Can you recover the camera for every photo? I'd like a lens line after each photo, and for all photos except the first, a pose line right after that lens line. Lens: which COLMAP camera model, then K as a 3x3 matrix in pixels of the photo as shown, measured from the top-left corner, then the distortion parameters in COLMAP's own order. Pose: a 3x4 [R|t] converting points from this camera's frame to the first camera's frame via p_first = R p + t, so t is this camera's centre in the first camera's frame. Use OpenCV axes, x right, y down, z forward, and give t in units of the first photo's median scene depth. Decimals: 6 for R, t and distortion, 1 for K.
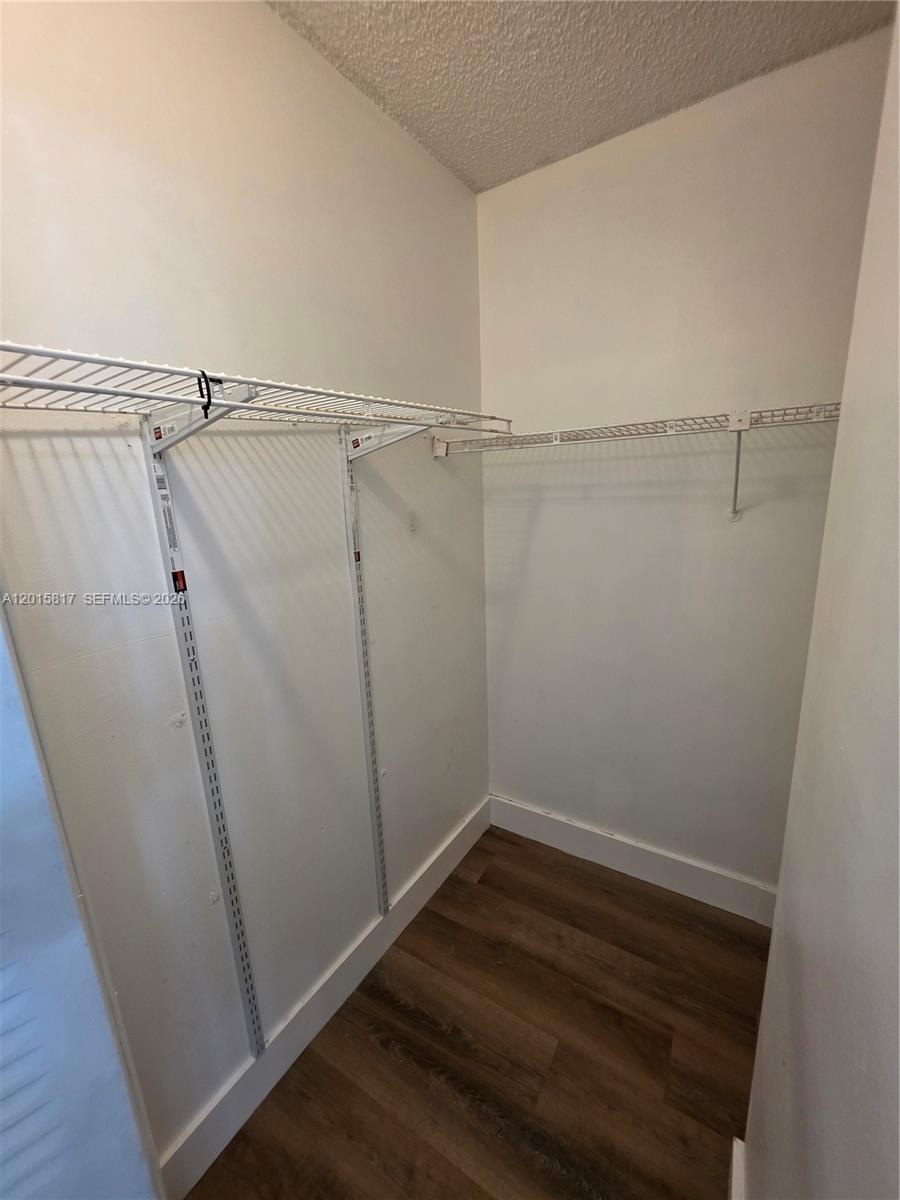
lens RADIAL K [[479.9, 0, 453.3], [0, 479.9, 602.2], [0, 0, 1]] dist [-0.000053, -0.000238]
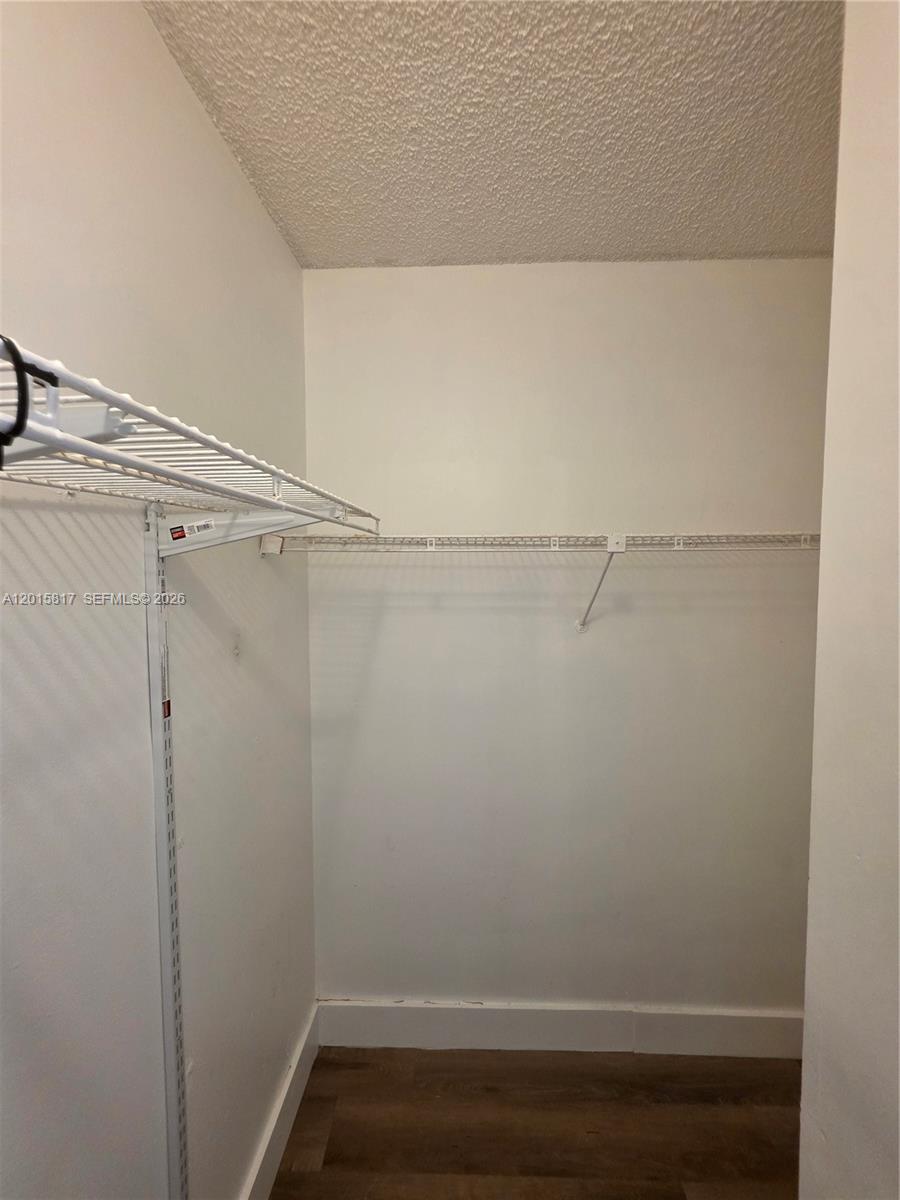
lens RADIAL K [[481.6, 0, 453.0], [0, 481.6, 602.5], [0, 0, 1]] dist [-0.000140, -0.000248]
pose [[0.860924, 0.007222, 0.508682, -0.197353], [0.085104, 0.983765, -0.158002, -0.100080], [-0.501564, 0.179318, 0.846332, 0.272434]]
